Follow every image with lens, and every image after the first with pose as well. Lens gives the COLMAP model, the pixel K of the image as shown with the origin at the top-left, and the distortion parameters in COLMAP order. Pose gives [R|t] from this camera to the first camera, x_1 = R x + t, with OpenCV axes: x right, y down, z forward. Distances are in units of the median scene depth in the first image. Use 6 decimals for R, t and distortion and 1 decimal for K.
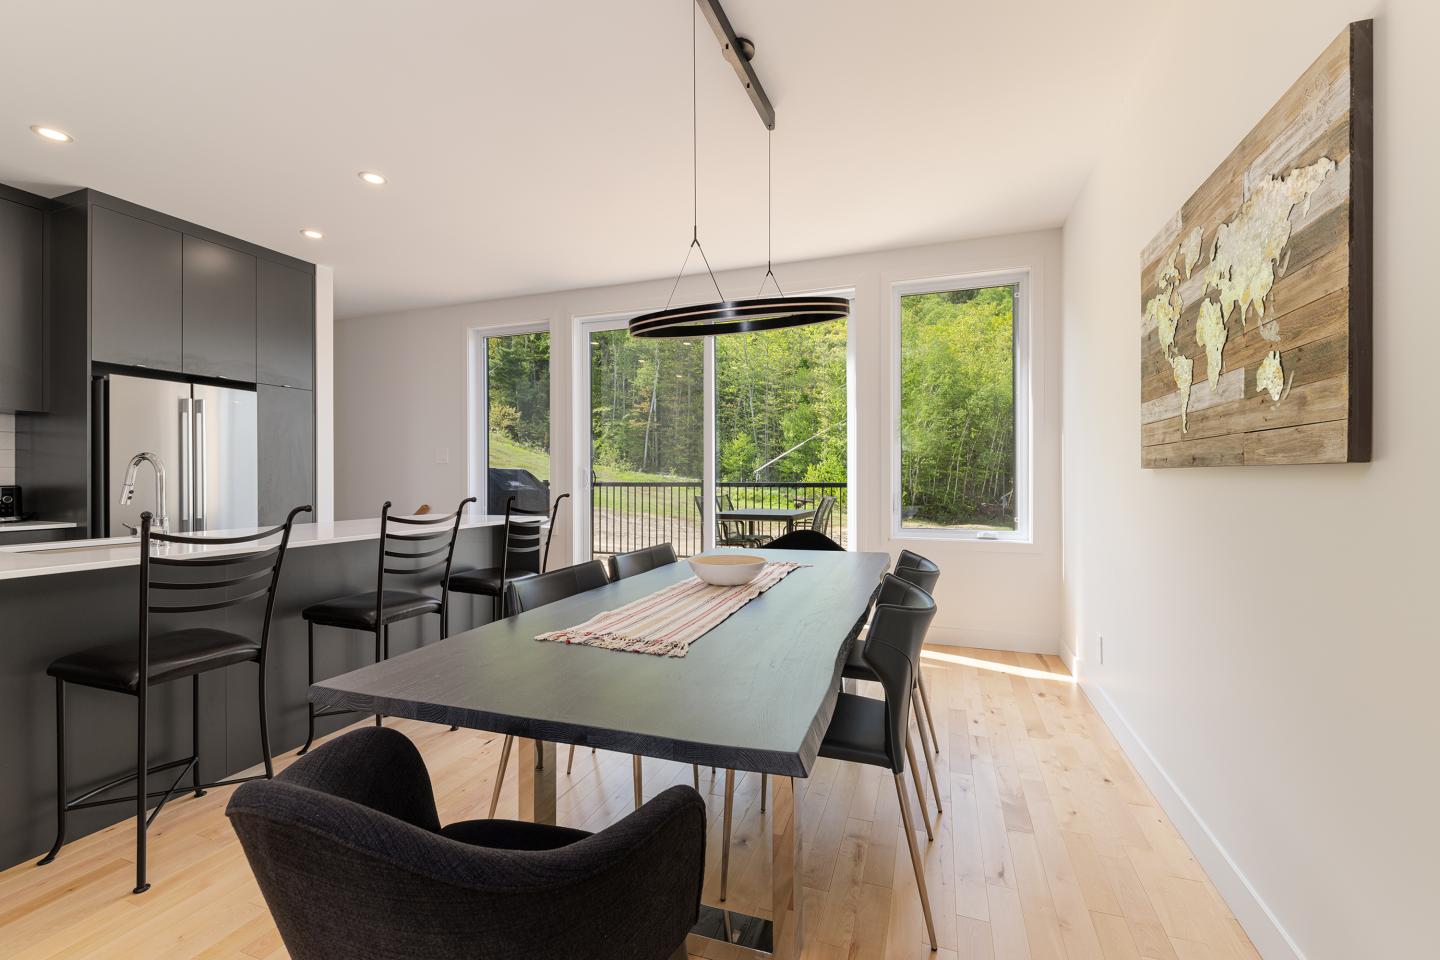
lens RADIAL K [[592.8, 0, 717.1], [0, 592.8, 476.7], [0, 0, 1]] dist [-0.016407, 0.000454]
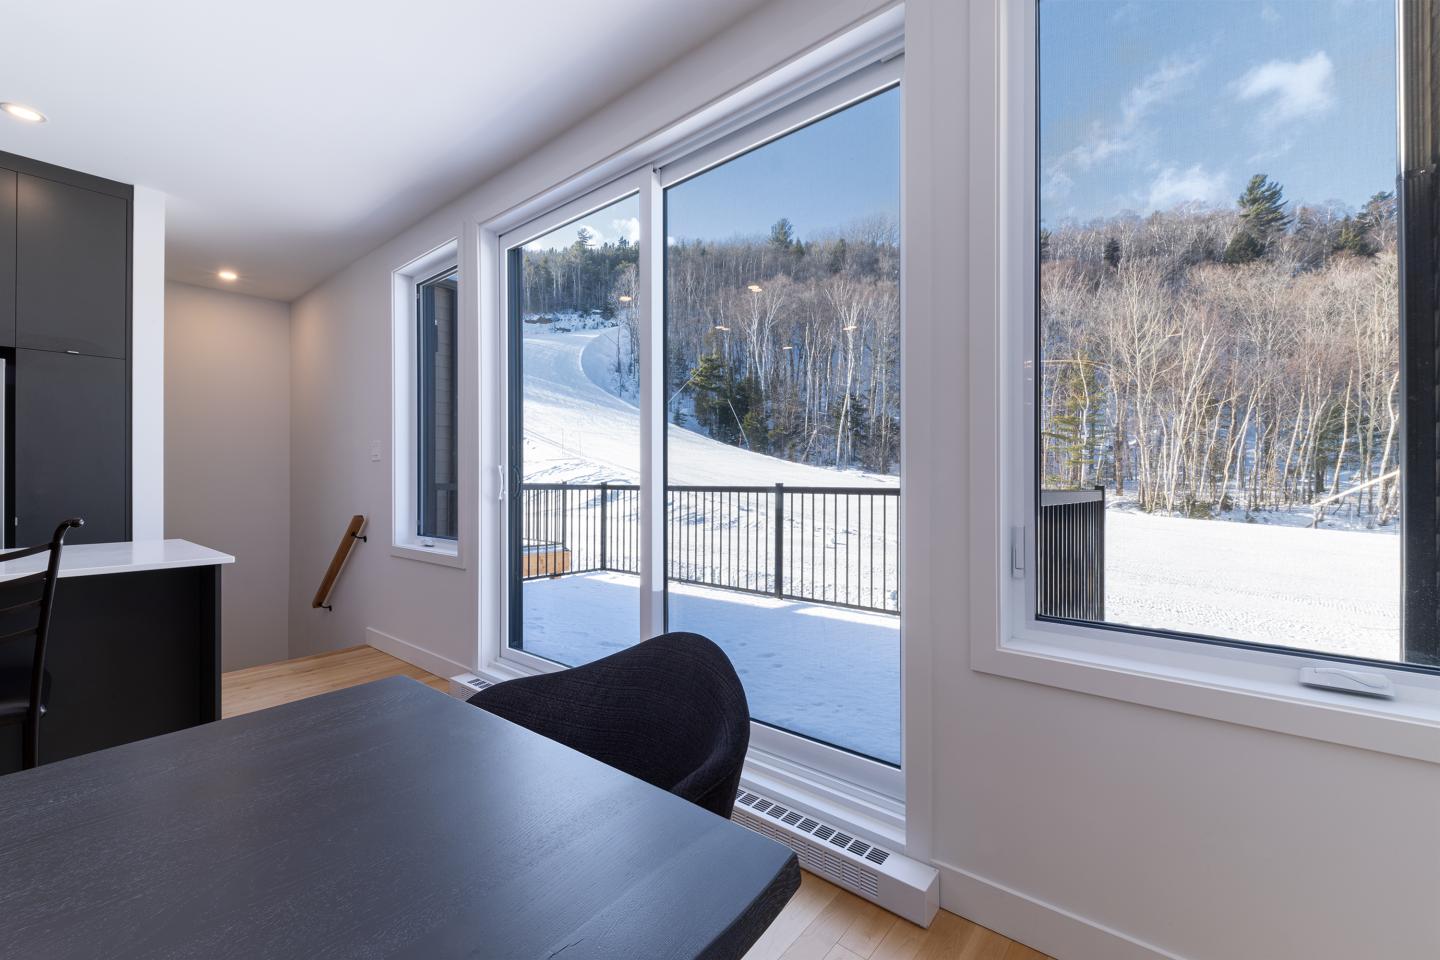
lens RADIAL K [[592.8, 0, 702.2], [0, 592.8, 470.8], [0, 0, 1]] dist [-0.016407, 0.000454]
pose [[0.935643, -0.001516, -0.352945, 0.233953], [-0.003210, 0.999913, -0.012804, 0.000023], [0.352934, 0.013113, 0.935556, 0.576788]]
